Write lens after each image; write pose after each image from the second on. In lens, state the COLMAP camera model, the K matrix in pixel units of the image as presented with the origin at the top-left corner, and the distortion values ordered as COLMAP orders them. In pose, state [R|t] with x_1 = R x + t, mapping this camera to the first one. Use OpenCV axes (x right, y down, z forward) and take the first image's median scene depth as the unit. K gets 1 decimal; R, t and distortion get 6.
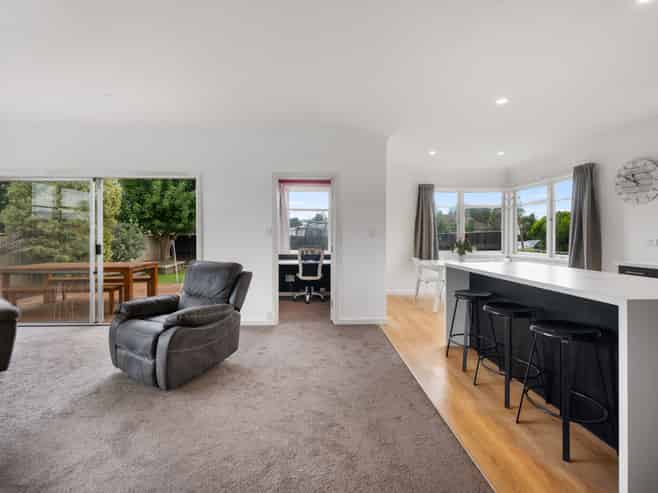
lens RADIAL K [[290.1, 0, 327.0], [0, 290.1, 239.9], [0, 0, 1]] dist [-0.015873, -0.000591]
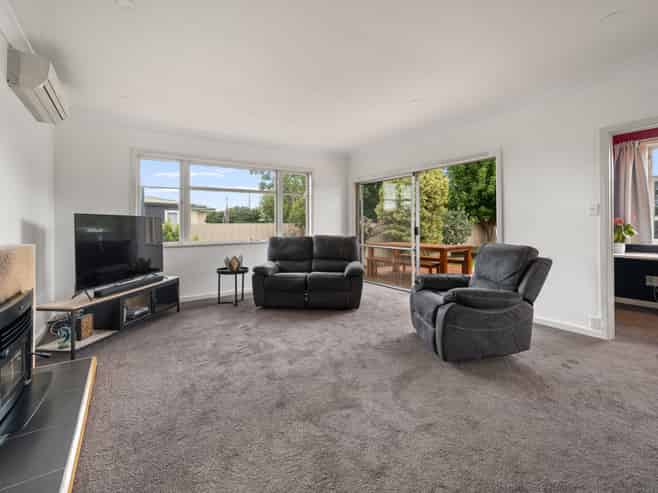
lens RADIAL K [[299.8, 0, 339.0], [0, 299.8, 225.7], [0, 0, 1]] dist [0.000061, -0.000515]
pose [[0.537480, -0.001698, -0.843275, 0.043940], [-0.004153, 0.999981, -0.004660, 0.008189], [0.843266, 0.006007, 0.537462, 0.018685]]
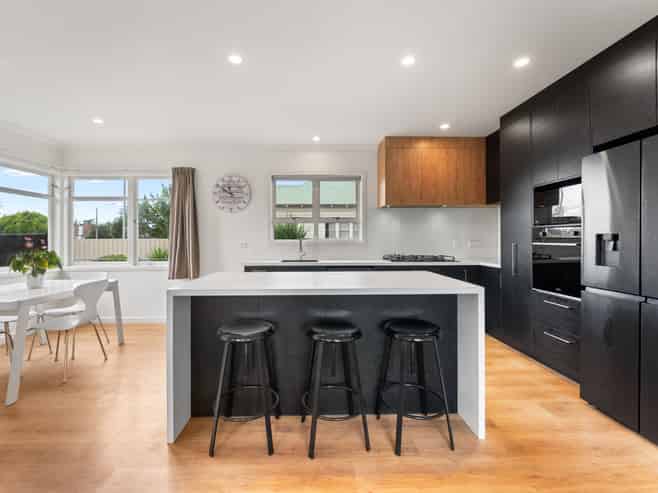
lens RADIAL K [[290.1, 0, 329.8], [0, 290.1, 242.6], [0, 0, 1]] dist [-0.015873, -0.000591]
pose [[0.028863, -0.002488, 0.999580, -0.336251], [0.014195, 0.999897, 0.002079, 0.002471], [-0.999483, 0.014129, 0.028896, 2.025165]]
